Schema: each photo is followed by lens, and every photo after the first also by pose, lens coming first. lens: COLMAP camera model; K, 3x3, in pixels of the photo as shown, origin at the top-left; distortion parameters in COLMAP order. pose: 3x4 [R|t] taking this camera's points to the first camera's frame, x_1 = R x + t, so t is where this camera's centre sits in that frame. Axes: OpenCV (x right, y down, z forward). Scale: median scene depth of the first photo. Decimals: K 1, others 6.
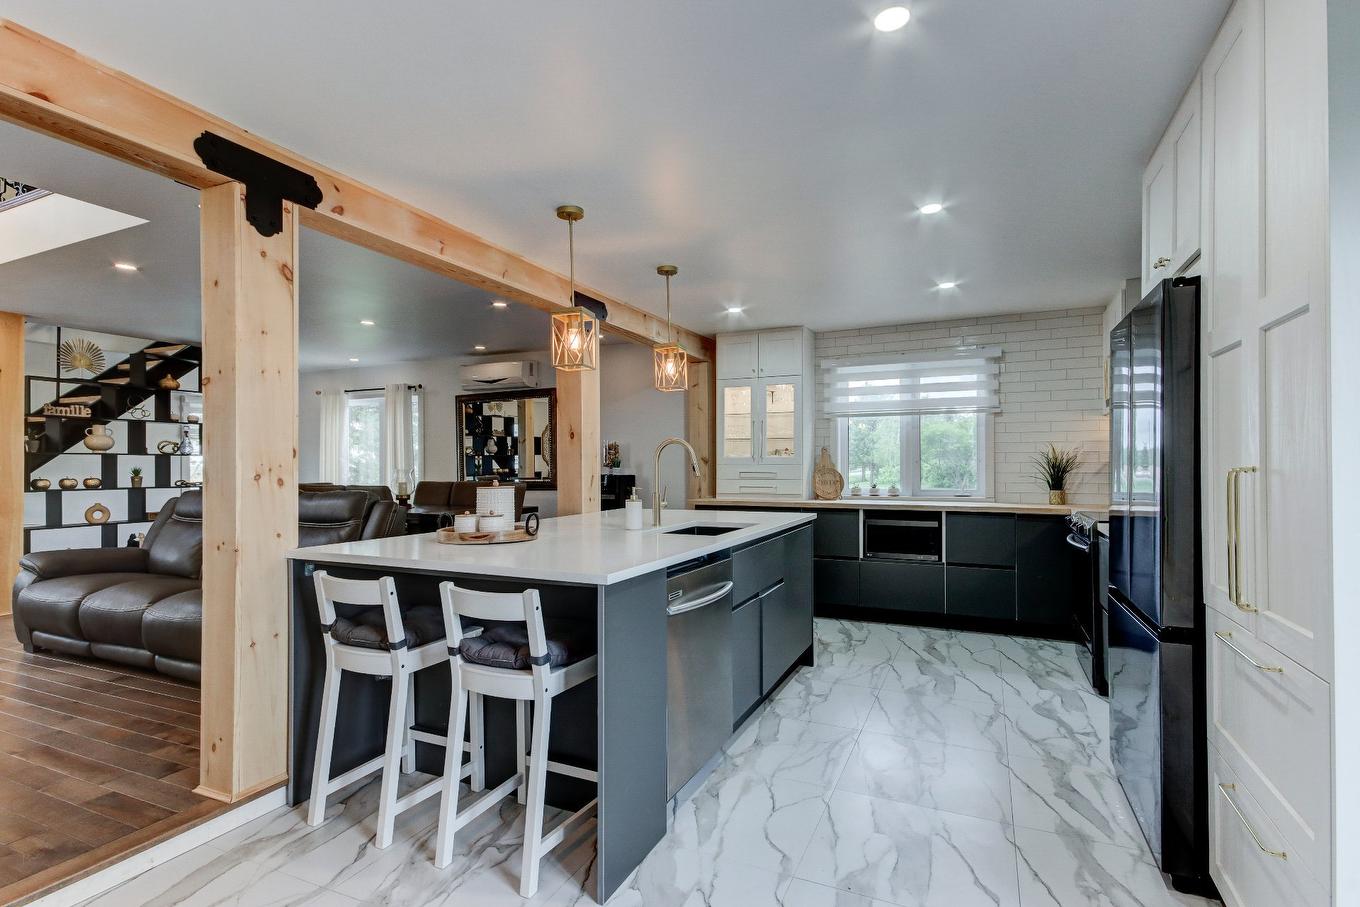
lens RADIAL K [[644.1, 0, 657.7], [0, 644.1, 462.1], [0, 0, 1]] dist [0.029900, 0.000414]
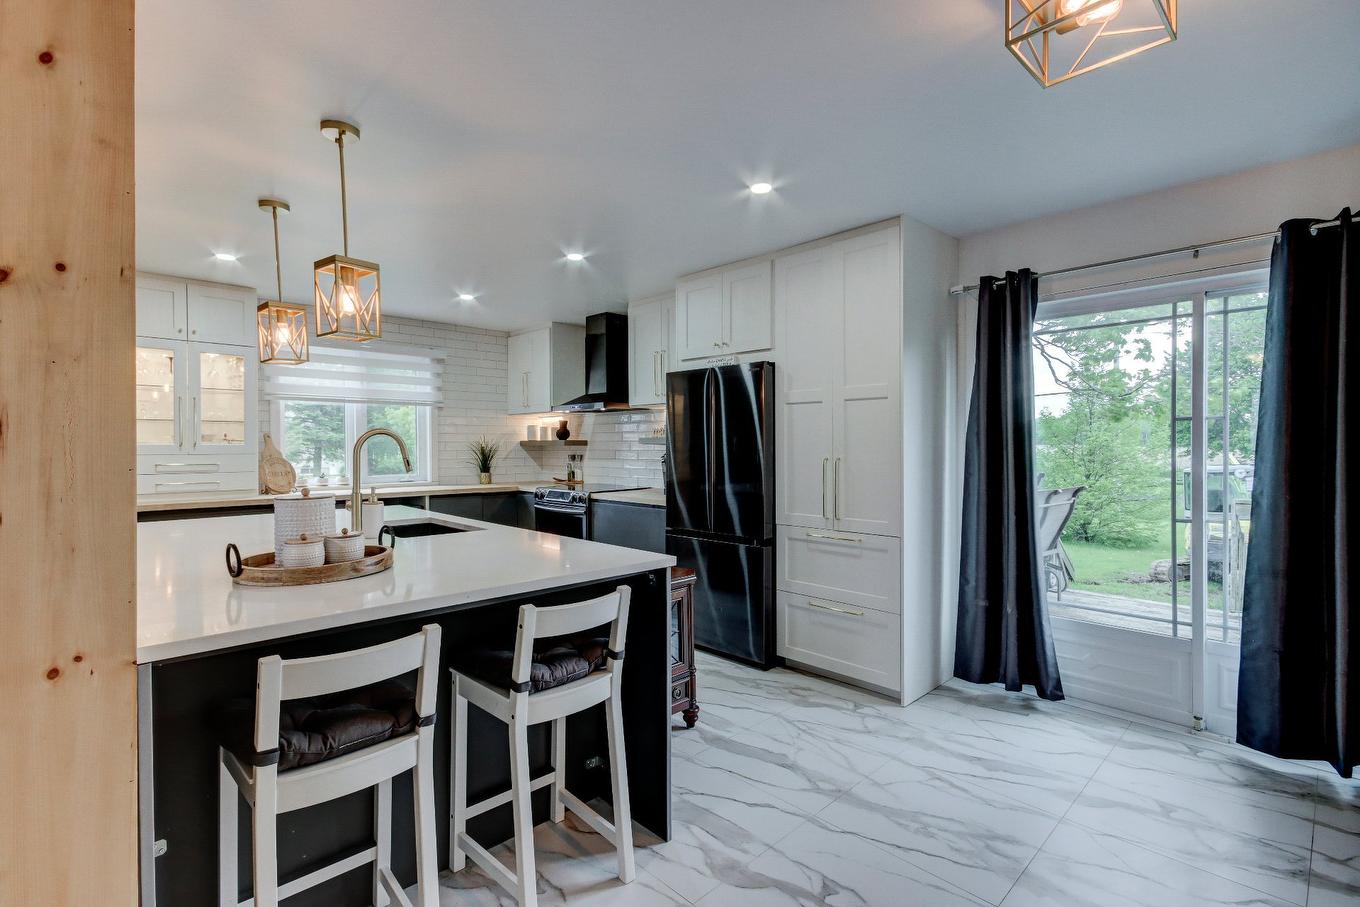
lens RADIAL K [[646.3, 0, 676.7], [0, 646.3, 450.0], [0, 0, 1]] dist [0.018023, -0.000638]
pose [[0.359825, -0.004562, 0.933009, -0.499609], [-0.003603, 0.999974, 0.006279, -0.011408], [-0.933013, -0.005621, 0.359799, 0.246626]]
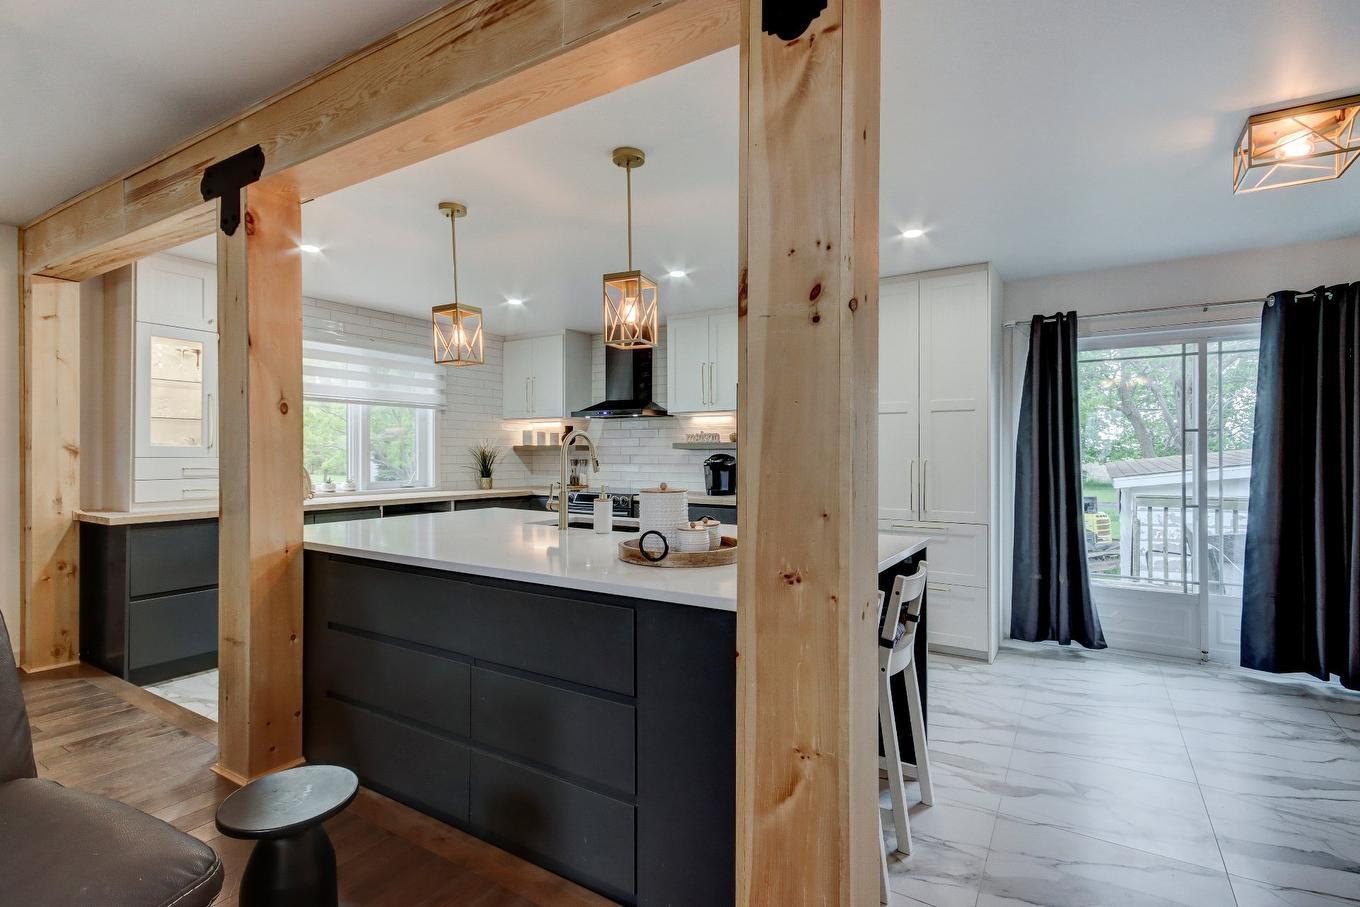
lens RADIAL K [[642.8, 0, 672.7], [0, 642.8, 451.3], [0, 0, 1]] dist [0.018247, 0.000047]
pose [[0.129950, 0.006968, 0.991496, -0.662874], [-0.006820, 0.999958, -0.006134, -0.001946], [-0.991497, -0.005965, 0.129992, 0.583424]]
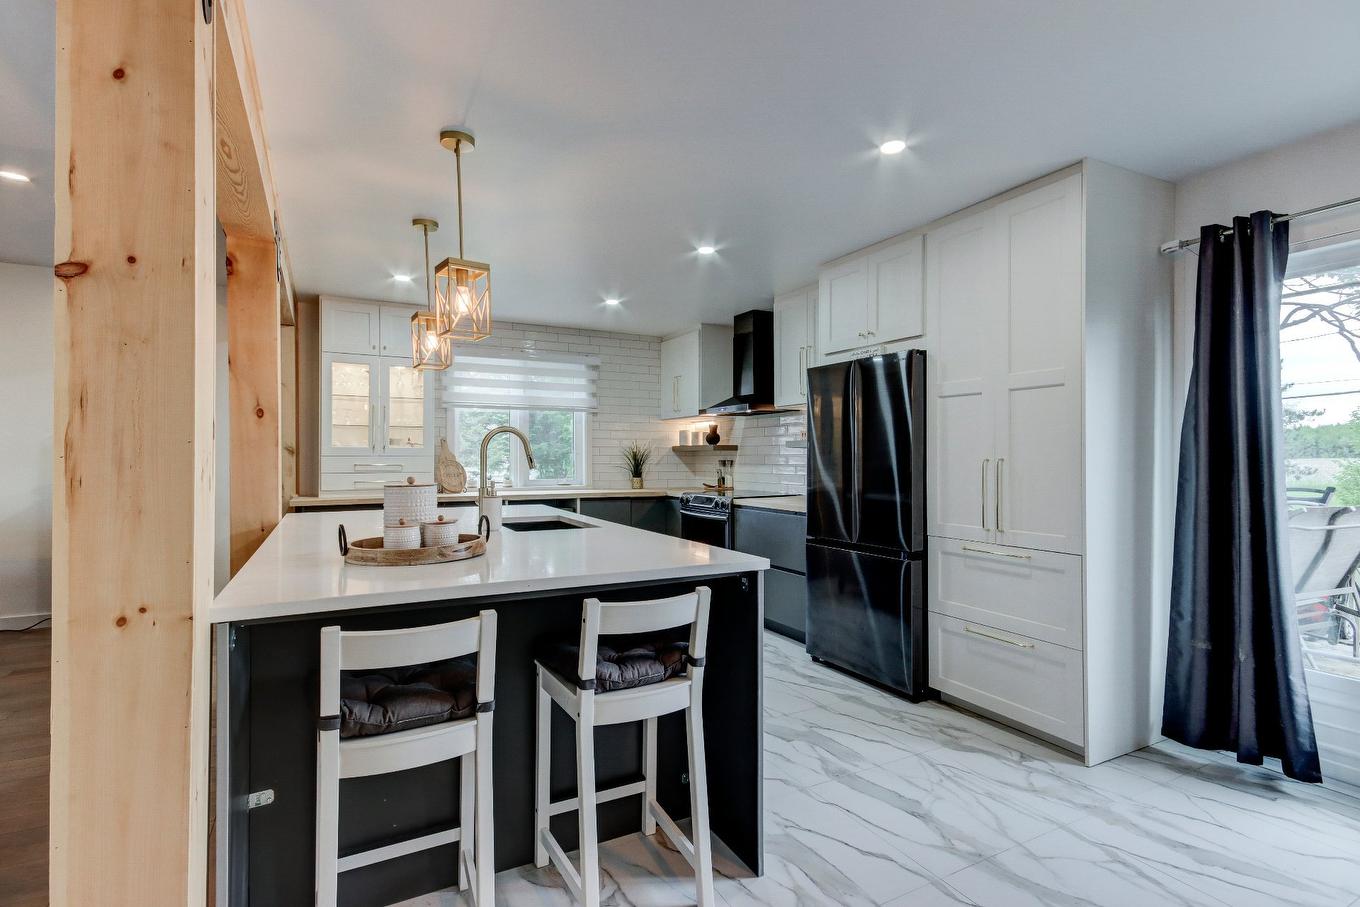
lens RADIAL K [[665.9, 0, 672.0], [0, 665.9, 454.2], [0, 0, 1]] dist [0.021986, 0.000042]
pose [[0.605159, 0.007472, 0.796070, -0.444810], [-0.007160, 0.999967, -0.003943, 0.003247], [-0.796072, -0.003313, 0.605192, 0.199397]]
